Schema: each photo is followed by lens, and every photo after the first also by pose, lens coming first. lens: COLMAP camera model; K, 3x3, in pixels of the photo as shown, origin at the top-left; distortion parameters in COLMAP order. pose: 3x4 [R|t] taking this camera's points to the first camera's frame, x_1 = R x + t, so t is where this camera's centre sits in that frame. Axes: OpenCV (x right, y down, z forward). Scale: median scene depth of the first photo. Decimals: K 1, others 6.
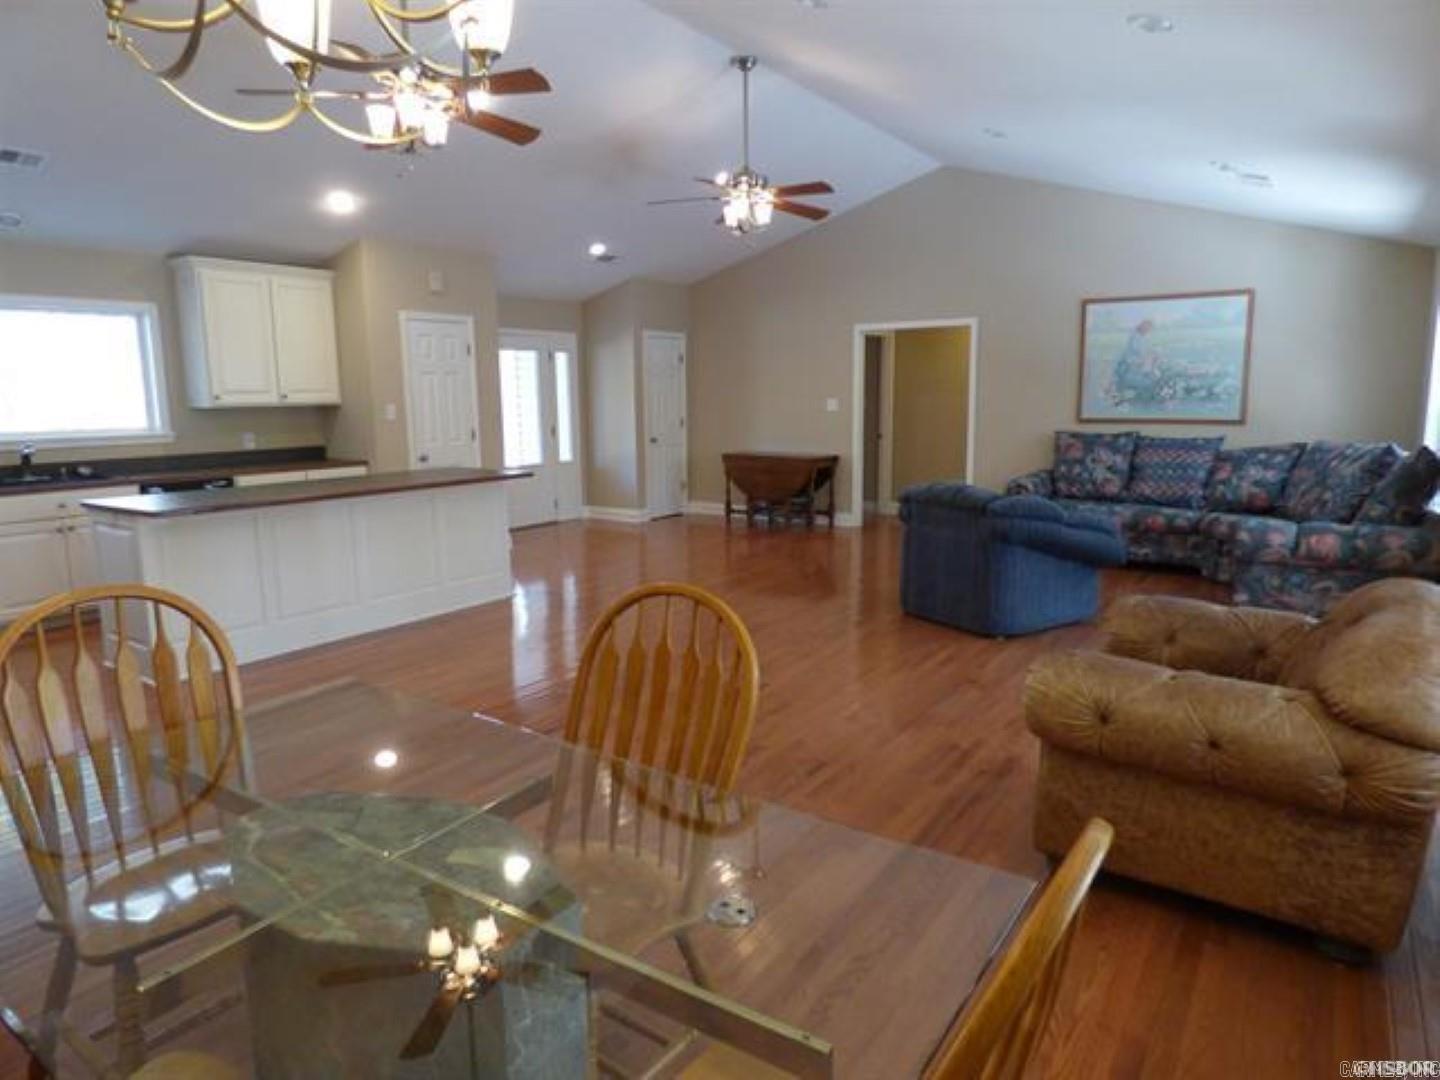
lens RADIAL K [[875.2, 0, 722.3], [0, 875.2, 535.1], [0, 0, 1]] dist [-0.021882, 0.004323]
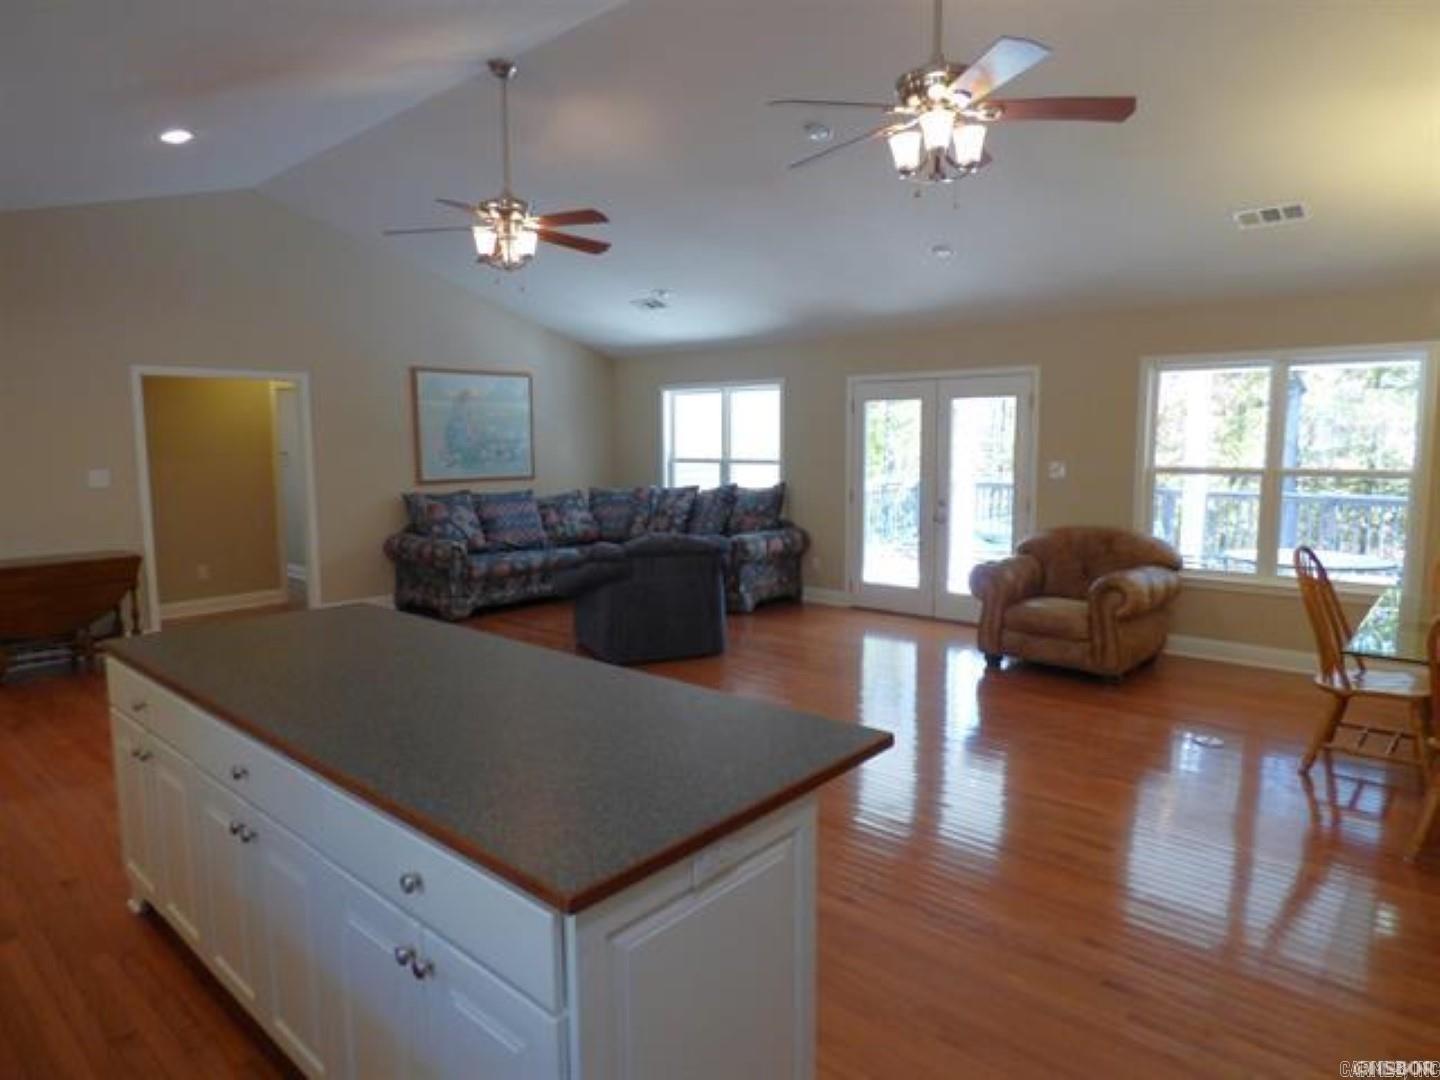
lens RADIAL K [[875.2, 0, 715.0], [0, 875.2, 545.3], [0, 0, 1]] dist [-0.021882, 0.004323]
pose [[0.111516, -0.106434, 0.988047, -0.612776], [0.164966, 0.982436, 0.087210, -0.096008], [-0.979975, 0.153269, 0.127116, 0.568422]]
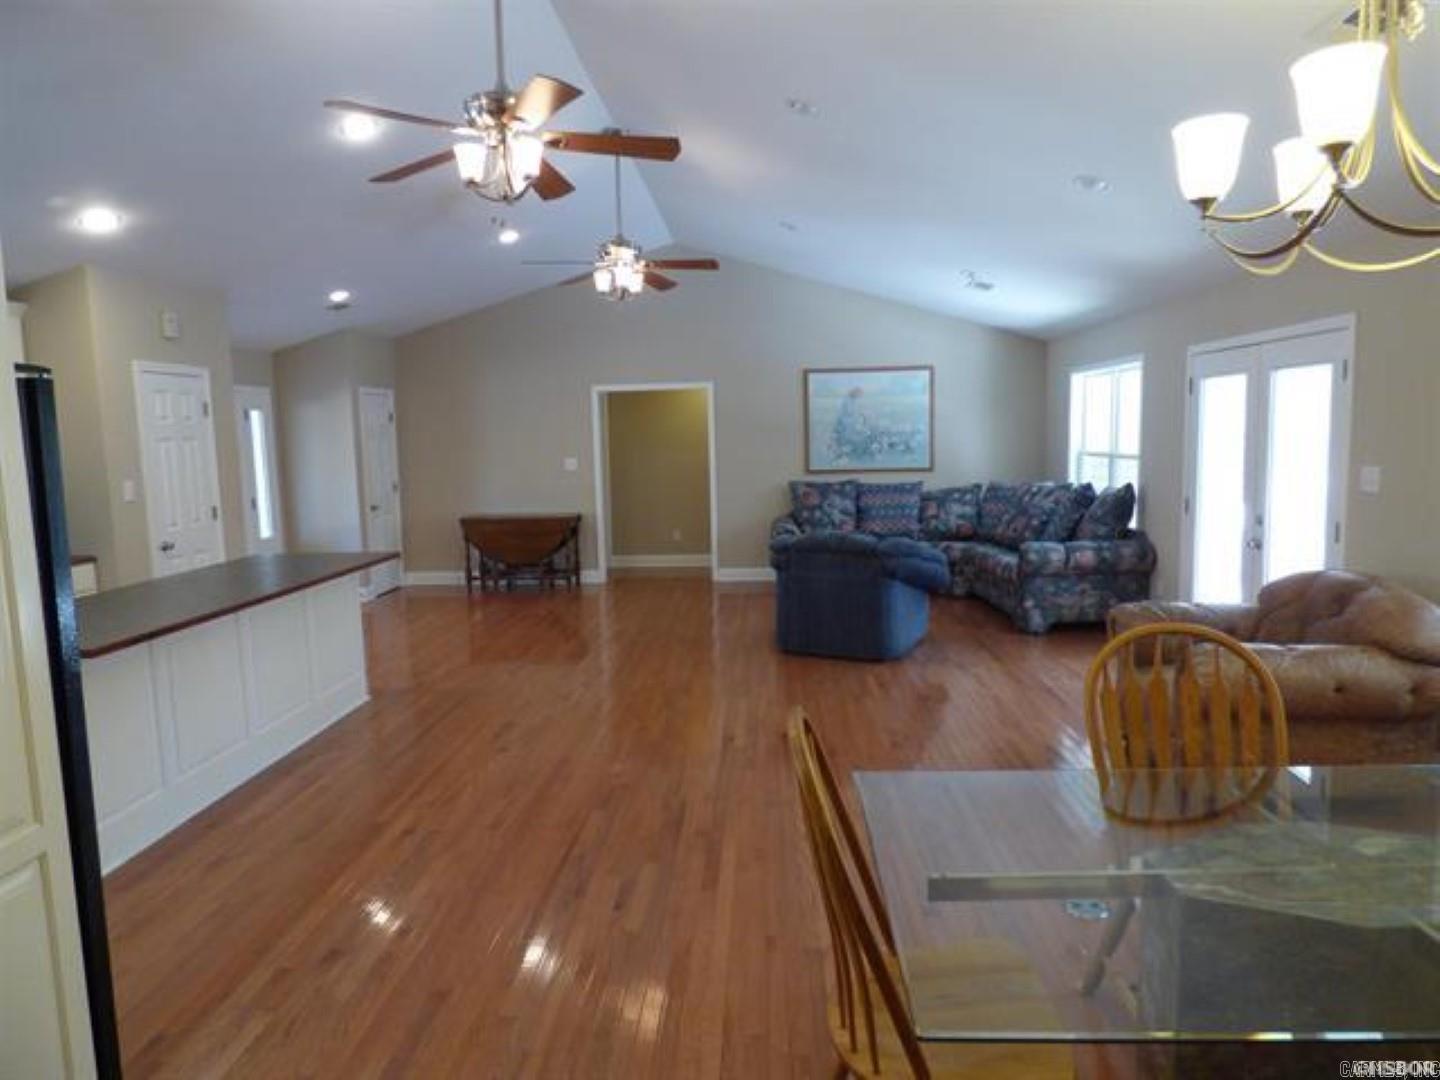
lens RADIAL K [[875.2, 0, 720.2], [0, 875.2, 539.6], [0, 0, 1]] dist [-0.021882, 0.004323]
pose [[0.849286, -0.071287, 0.523097, -0.324933], [0.098891, 0.994784, -0.024990, -0.025248], [-0.518588, 0.072953, 0.851906, 0.075851]]
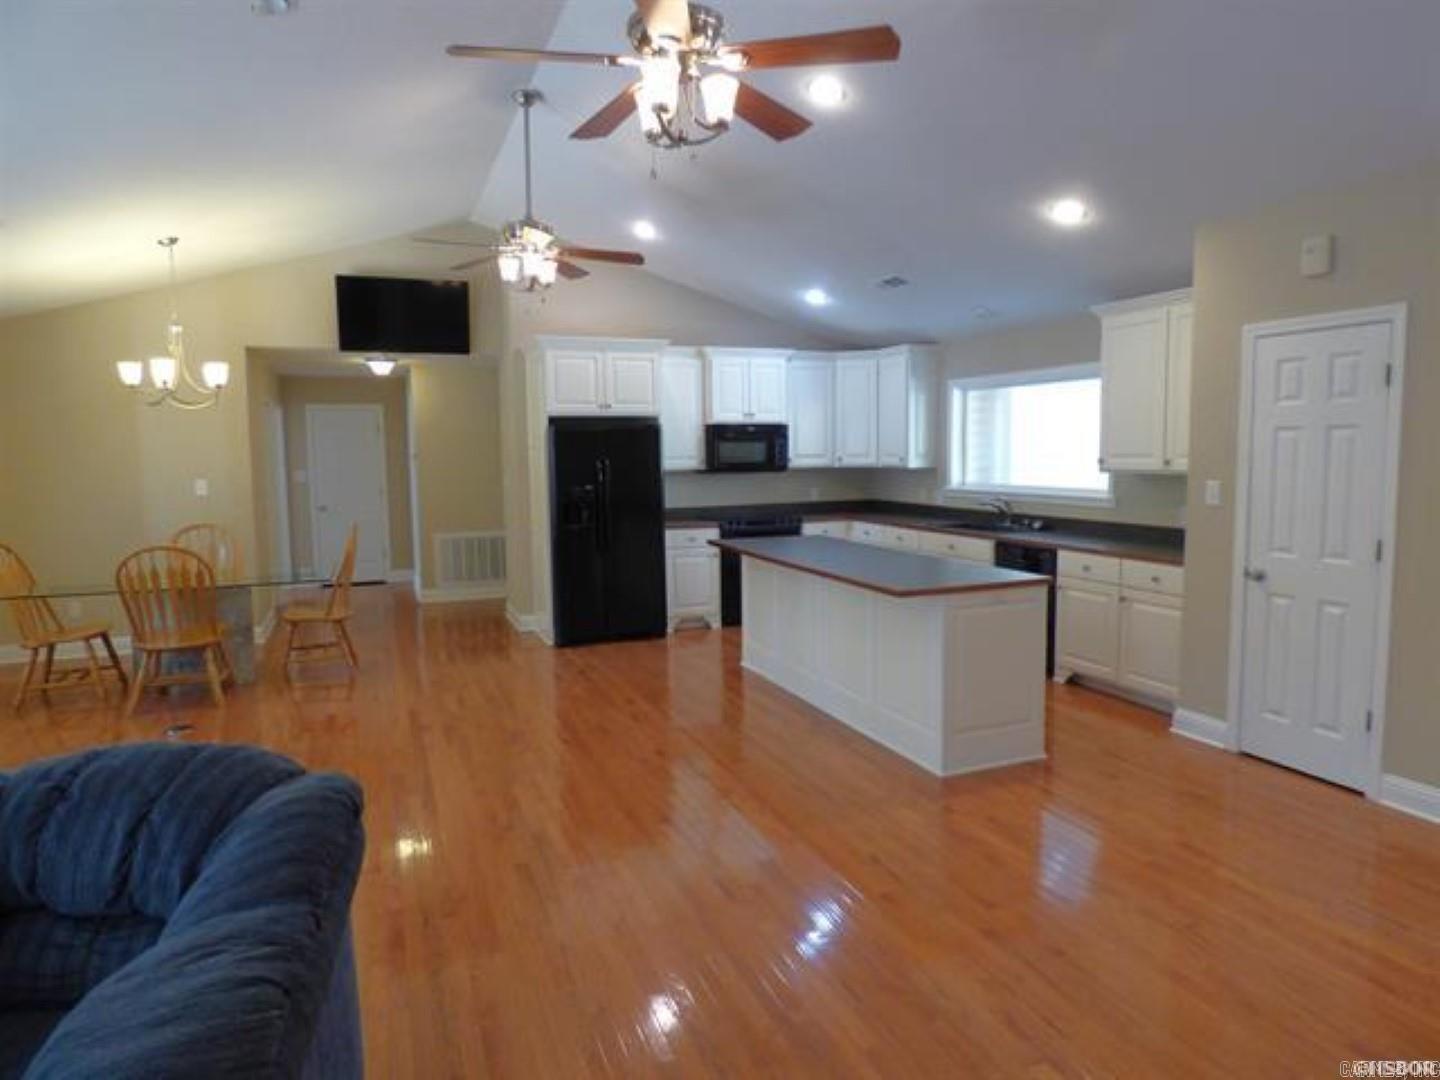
lens RADIAL K [[875.2, 0, 716.3], [0, 875.2, 534.7], [0, 0, 1]] dist [-0.021882, 0.004323]
pose [[-0.545142, 0.096841, -0.832732, 0.320318], [-0.122053, 0.973554, 0.193119, -0.179647], [0.829411, 0.206915, -0.518906, 0.989143]]
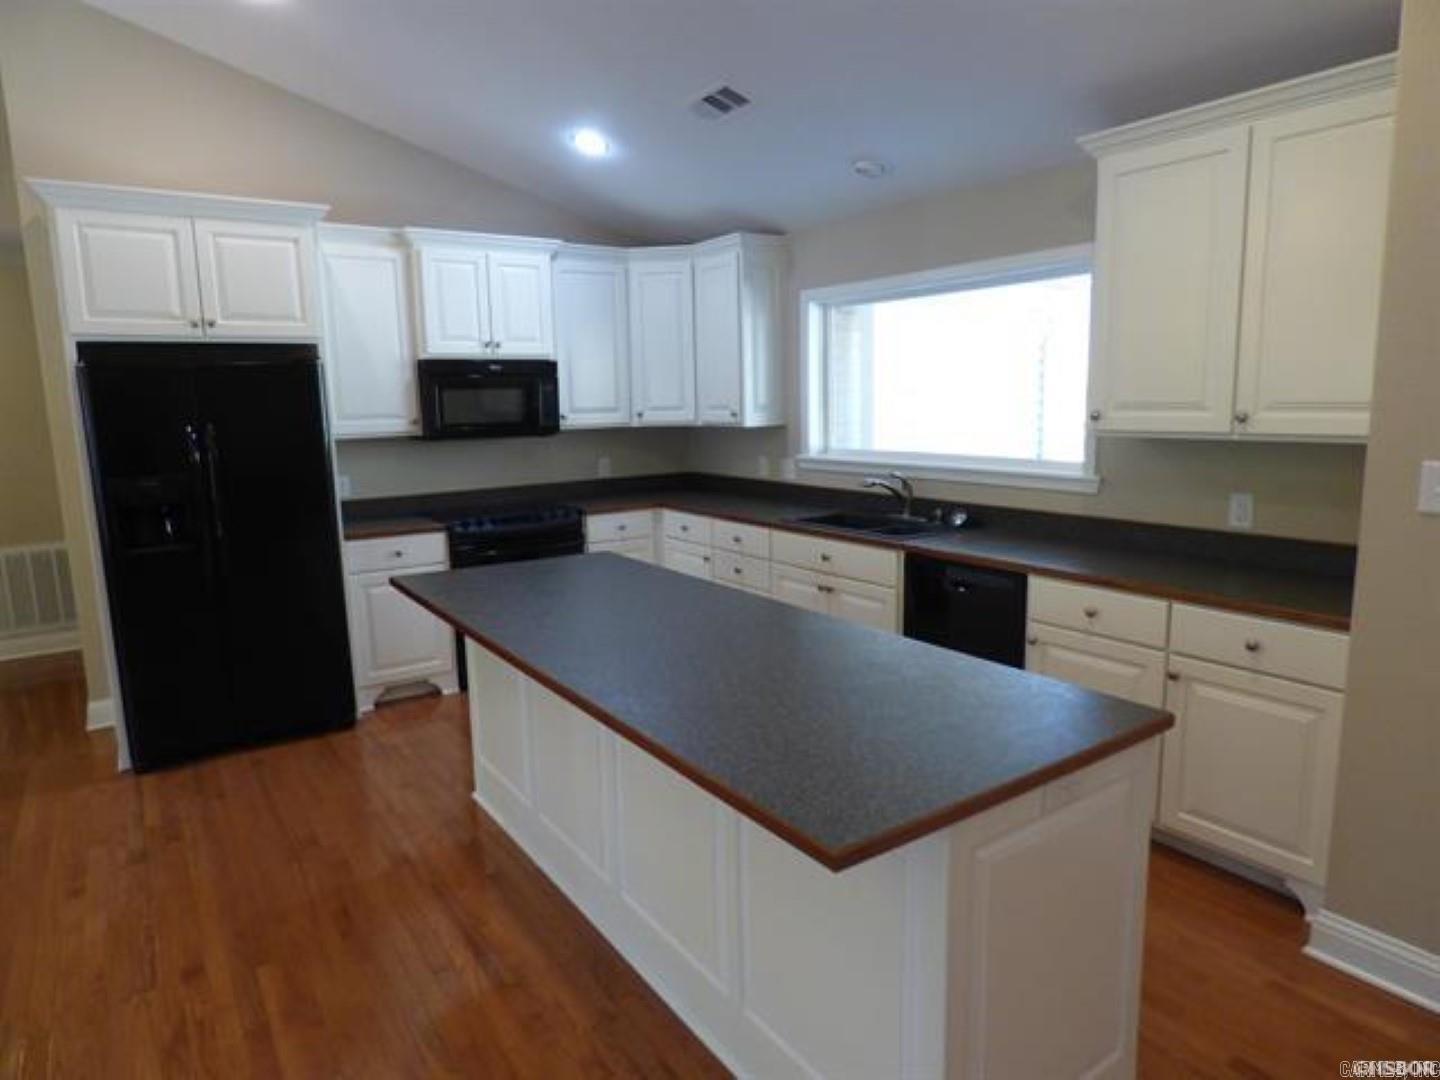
lens RADIAL K [[875.2, 0, 721.0], [0, 875.2, 537.5], [0, 0, 1]] dist [-0.021882, 0.004323]
pose [[-0.340429, 0.164641, -0.925744, -0.027464], [-0.132967, 0.966227, 0.220738, -0.148974], [0.930821, 0.198239, -0.307040, 0.831686]]
